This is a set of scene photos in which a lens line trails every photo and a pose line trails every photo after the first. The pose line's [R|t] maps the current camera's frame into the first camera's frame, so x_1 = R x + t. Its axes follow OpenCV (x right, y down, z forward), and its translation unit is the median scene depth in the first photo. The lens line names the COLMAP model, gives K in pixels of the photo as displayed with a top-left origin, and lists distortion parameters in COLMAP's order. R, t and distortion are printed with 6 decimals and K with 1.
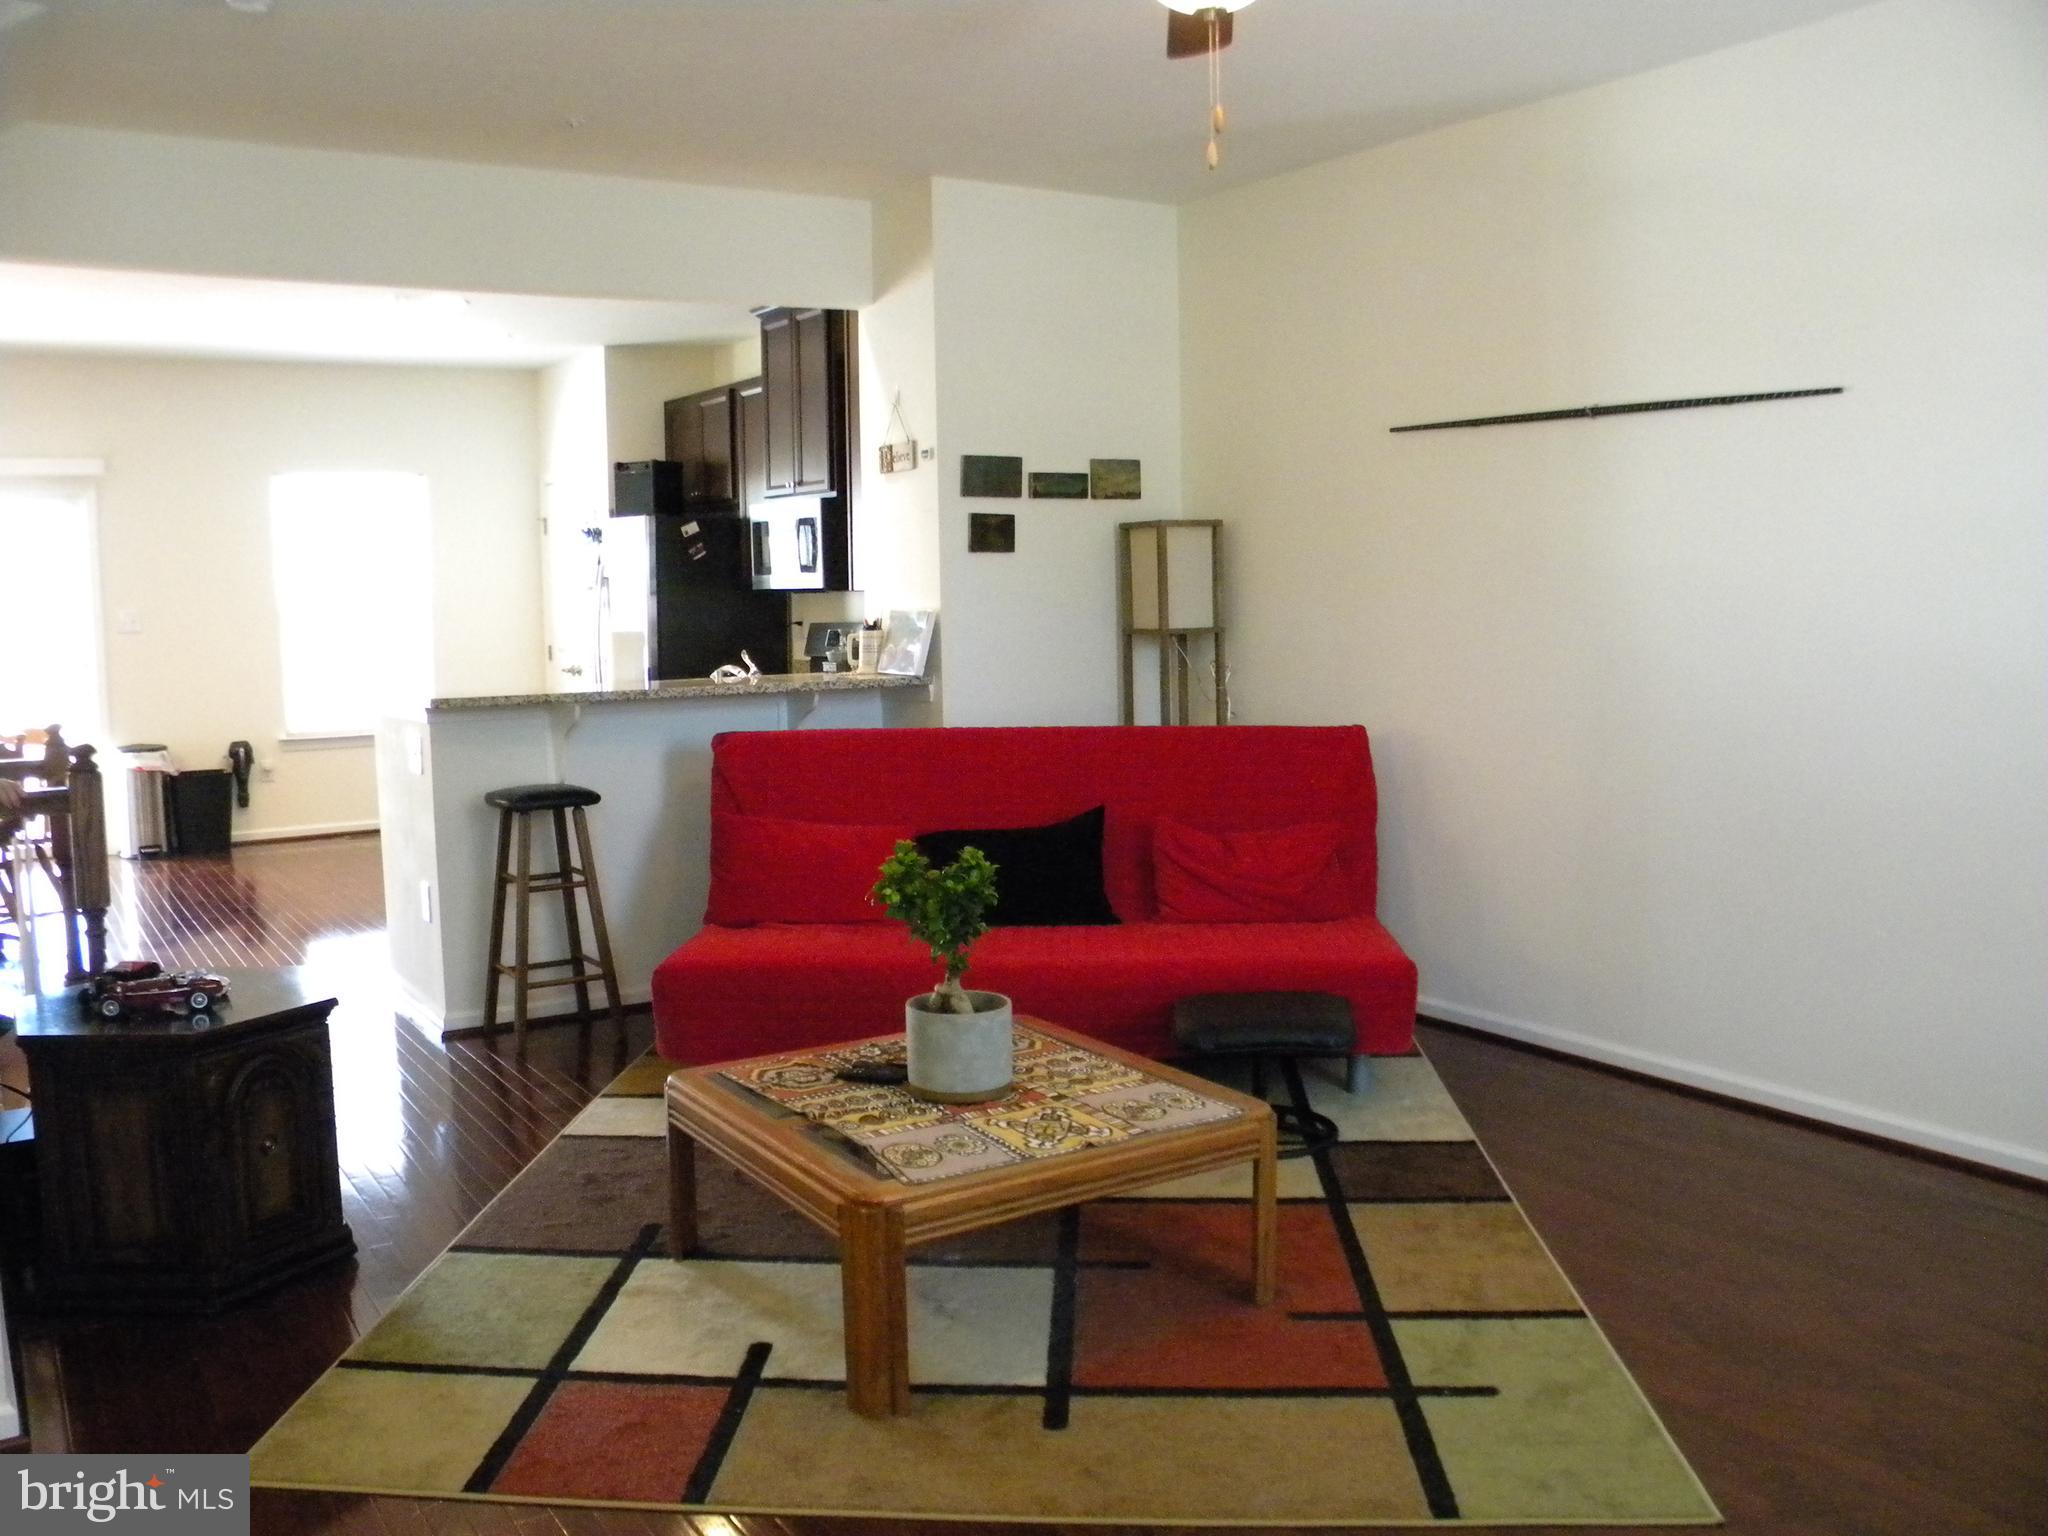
lens RADIAL K [[1750.0, 0, 992.4], [0, 1750.0, 776.4], [0, 0, 1]] dist [-0.198790, 0.200727]
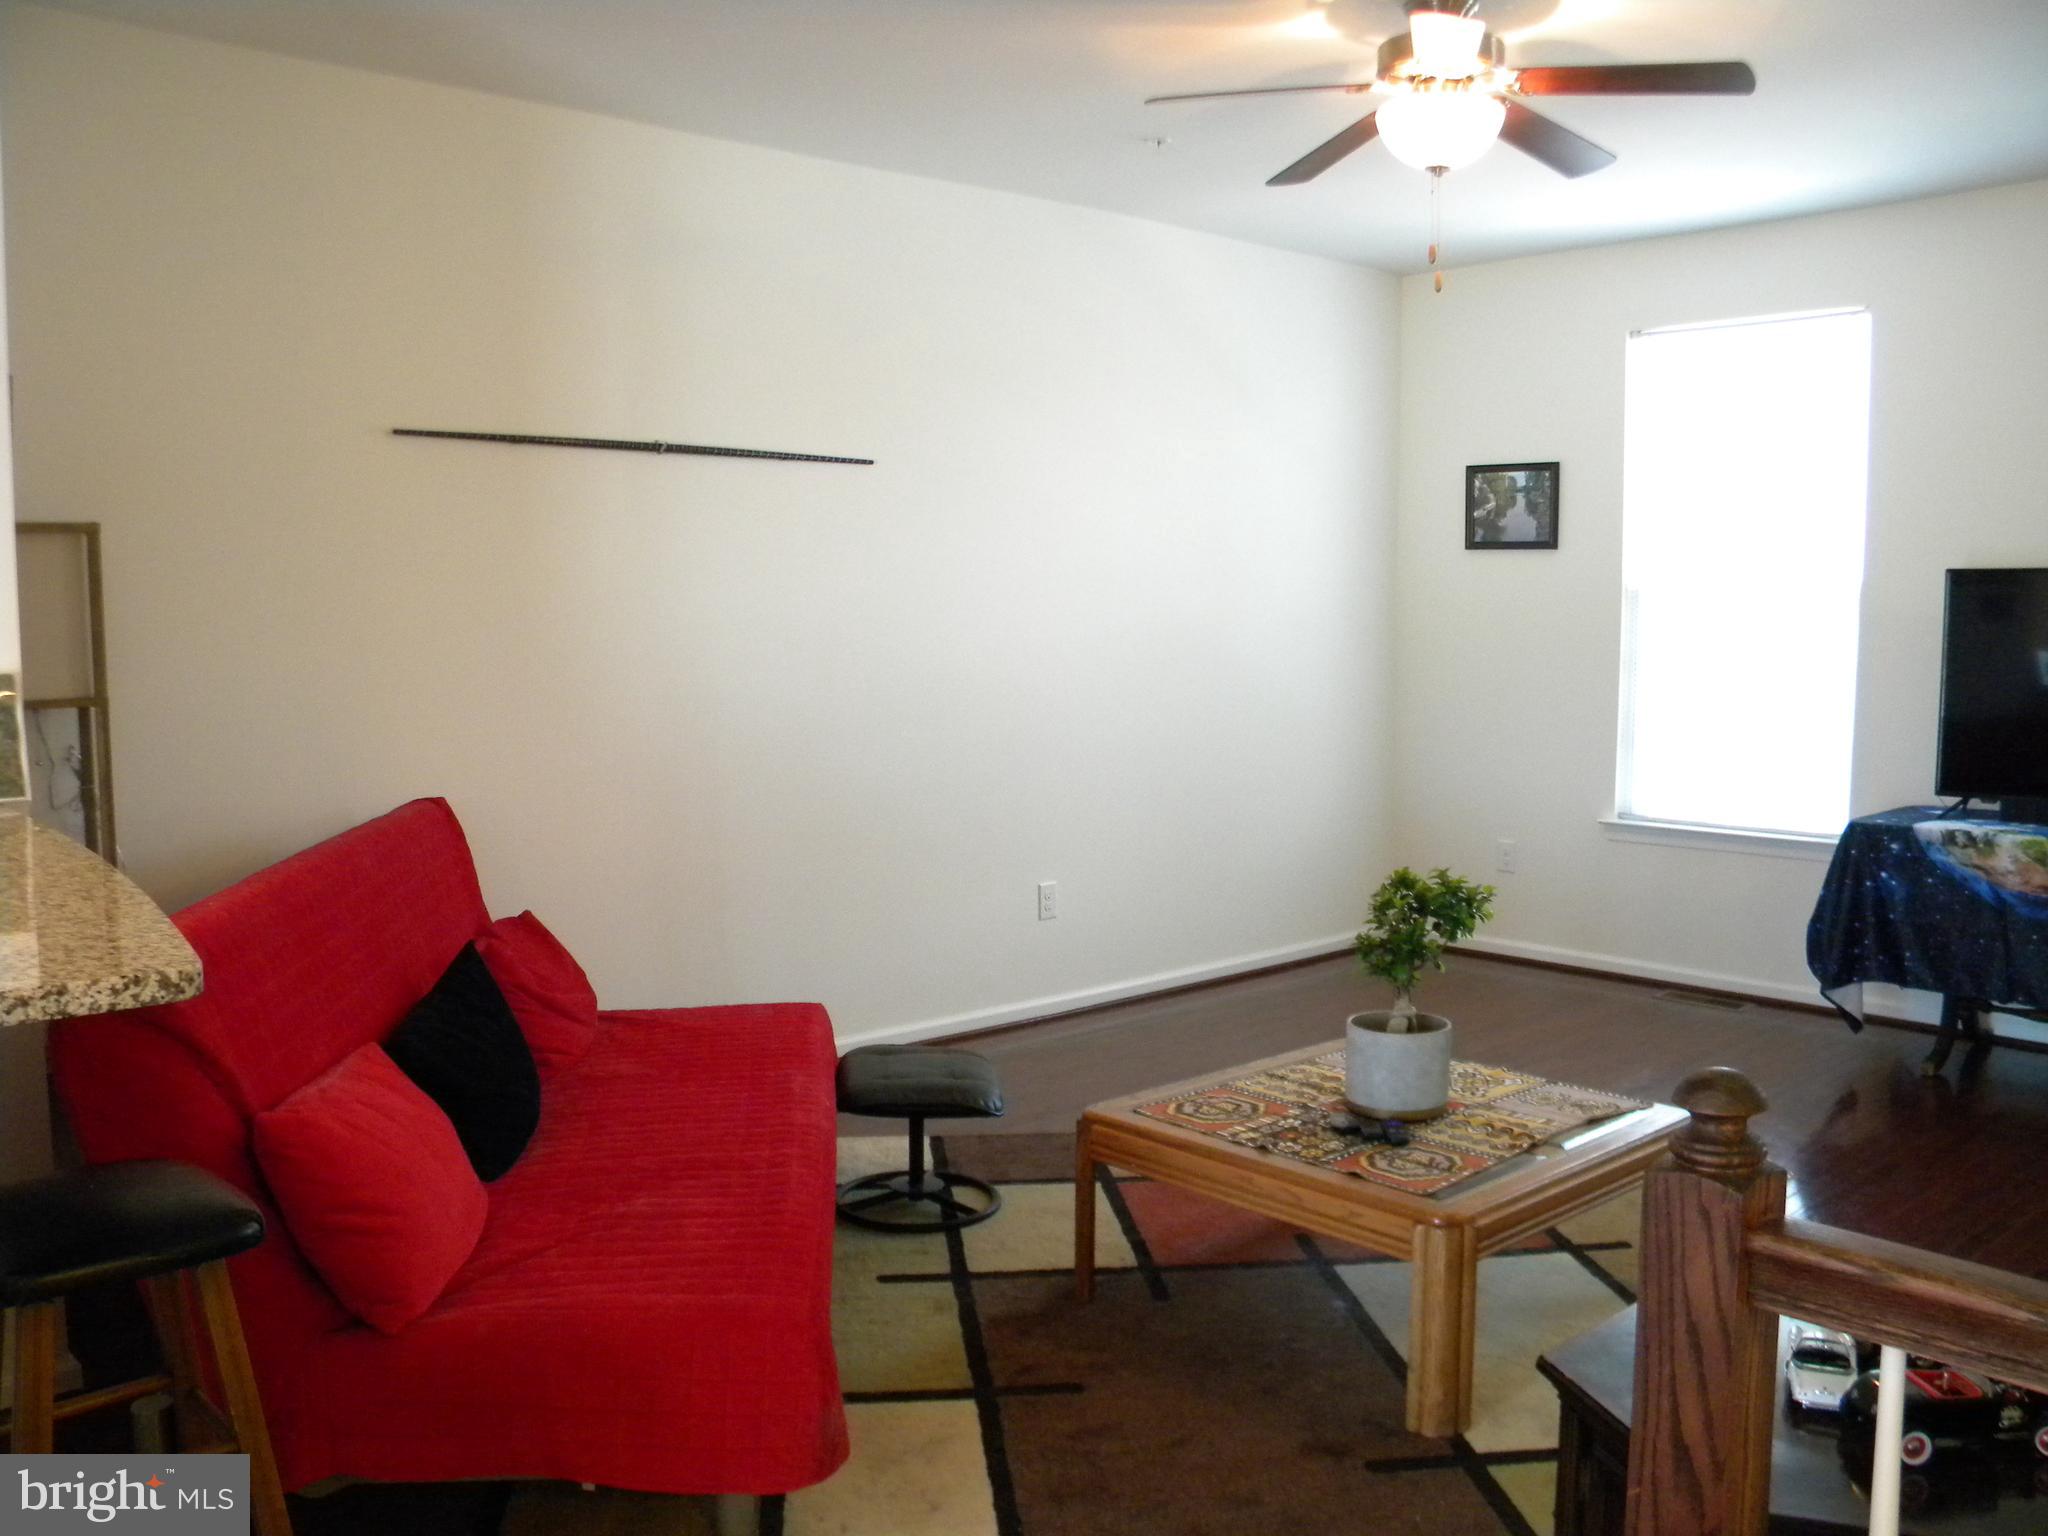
lens RADIAL K [[1750.0, 0, 992.4], [0, 1750.0, 776.4], [0, 0, 1]] dist [-0.198790, 0.200727]
pose [[-0.154229, -0.079507, 0.984831, -0.607877], [0.113930, 0.988677, 0.097659, -0.087360], [-0.981445, 0.127263, -0.143425, 0.854447]]
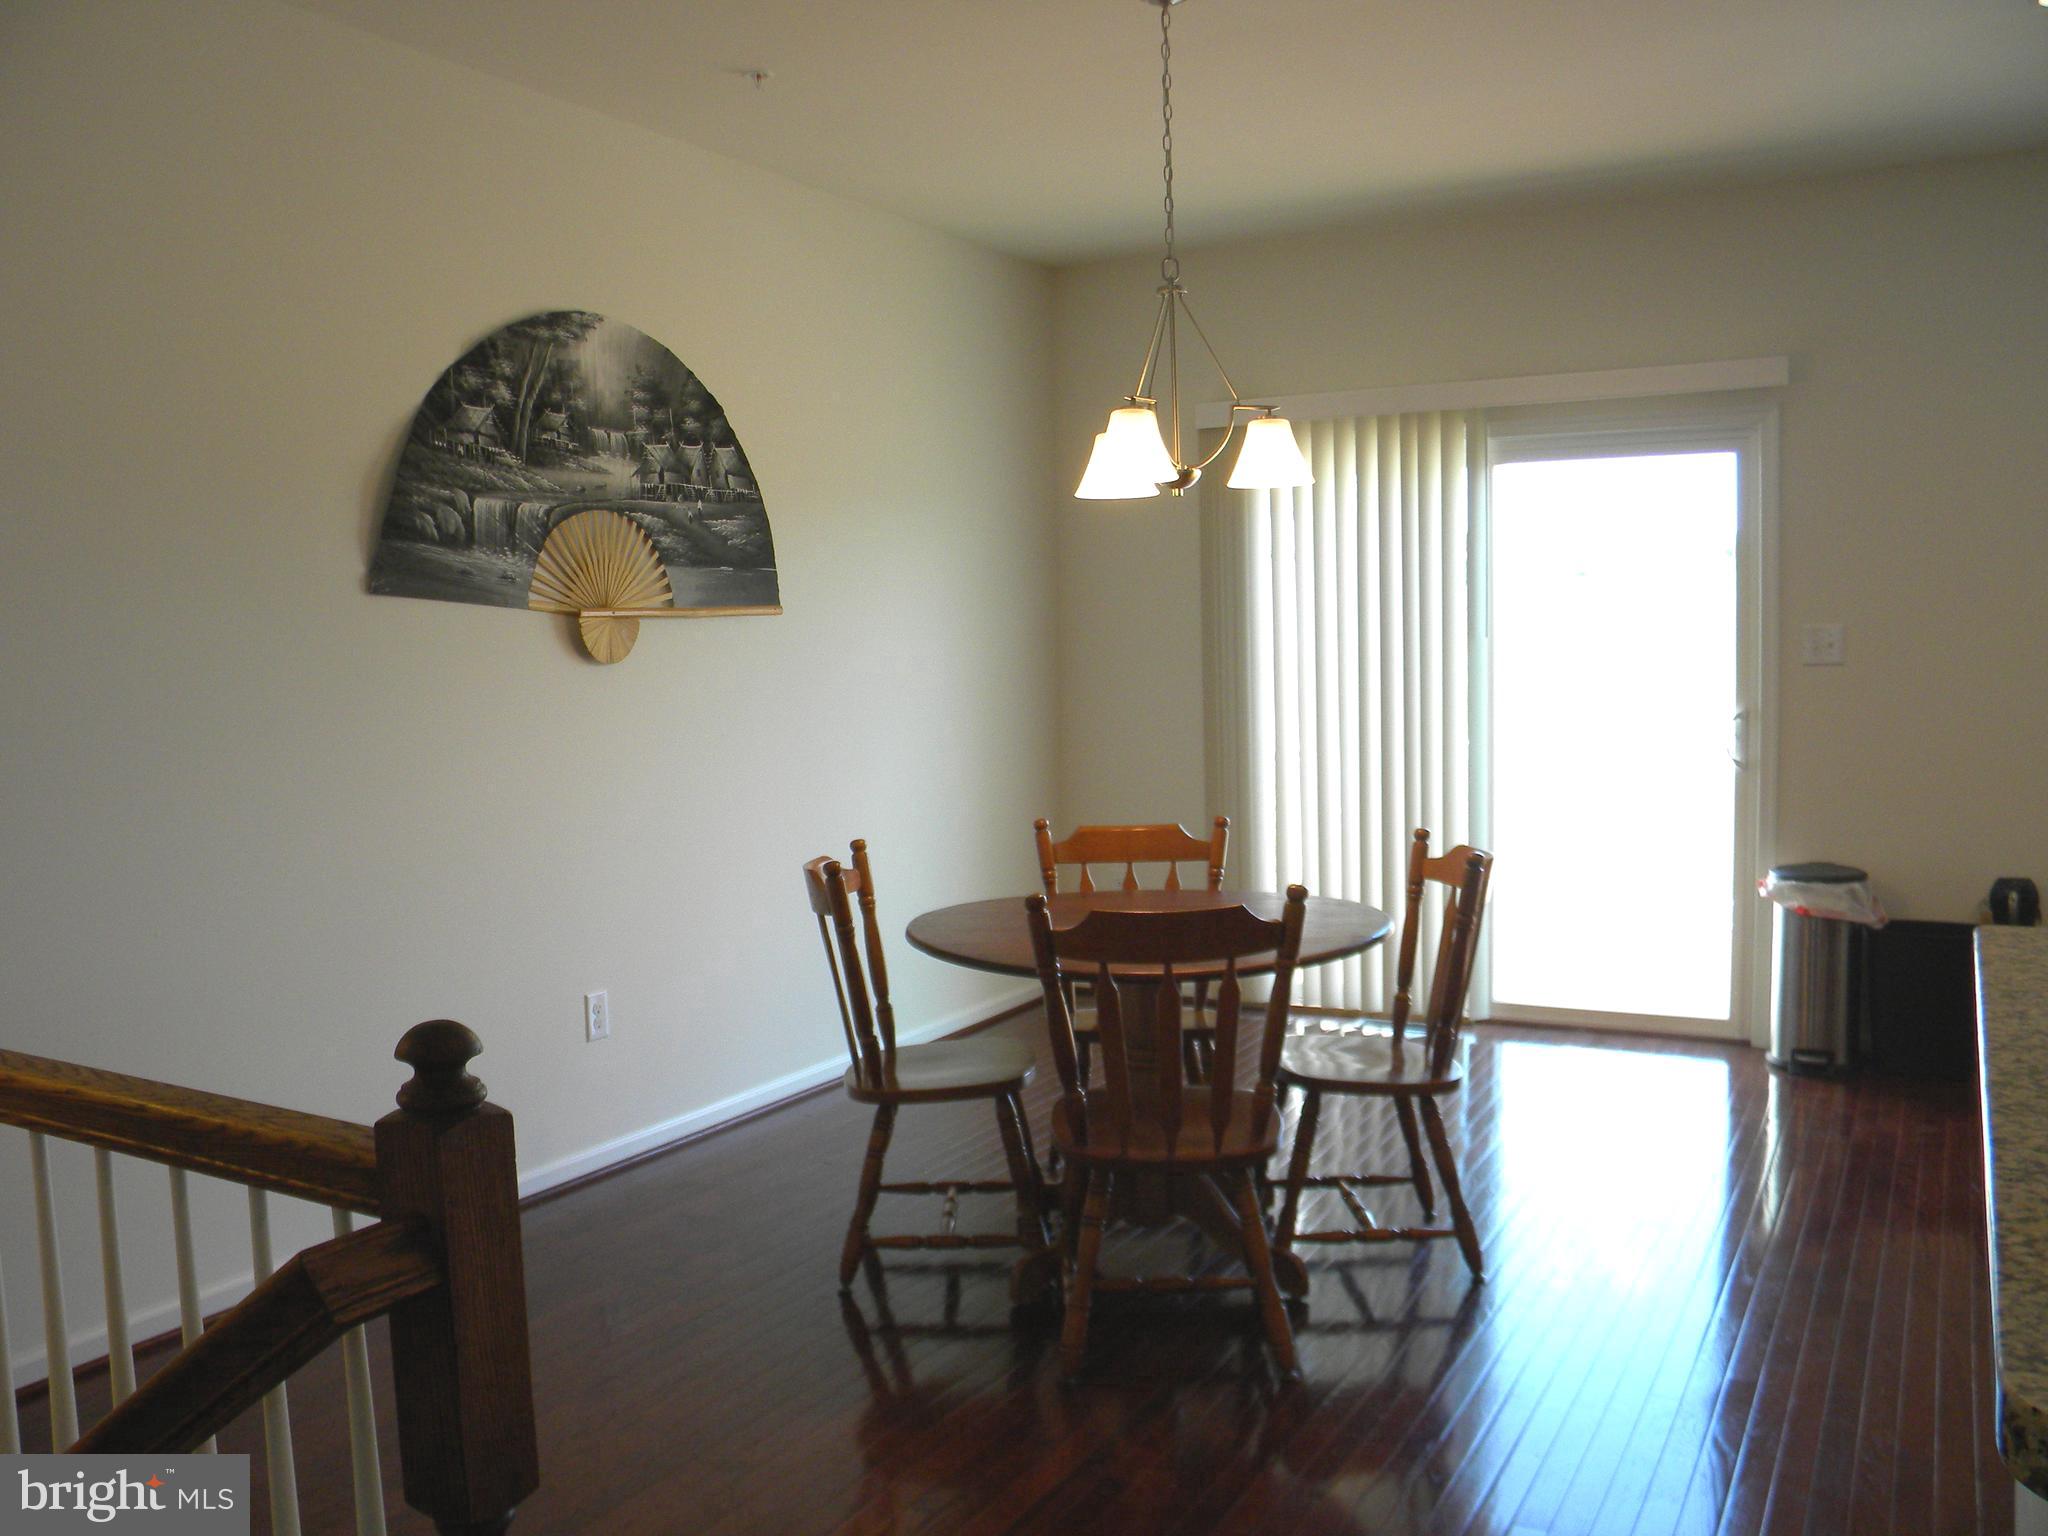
lens RADIAL K [[1750.0, 0, 992.4], [0, 1750.0, 776.4], [0, 0, 1]] dist [-0.198790, 0.200727]
pose [[0.460930, 0.074033, -0.884343, -0.236883], [-0.083643, 0.995702, 0.039759, -0.079571], [0.883486, 0.055643, 0.465141, 0.833169]]
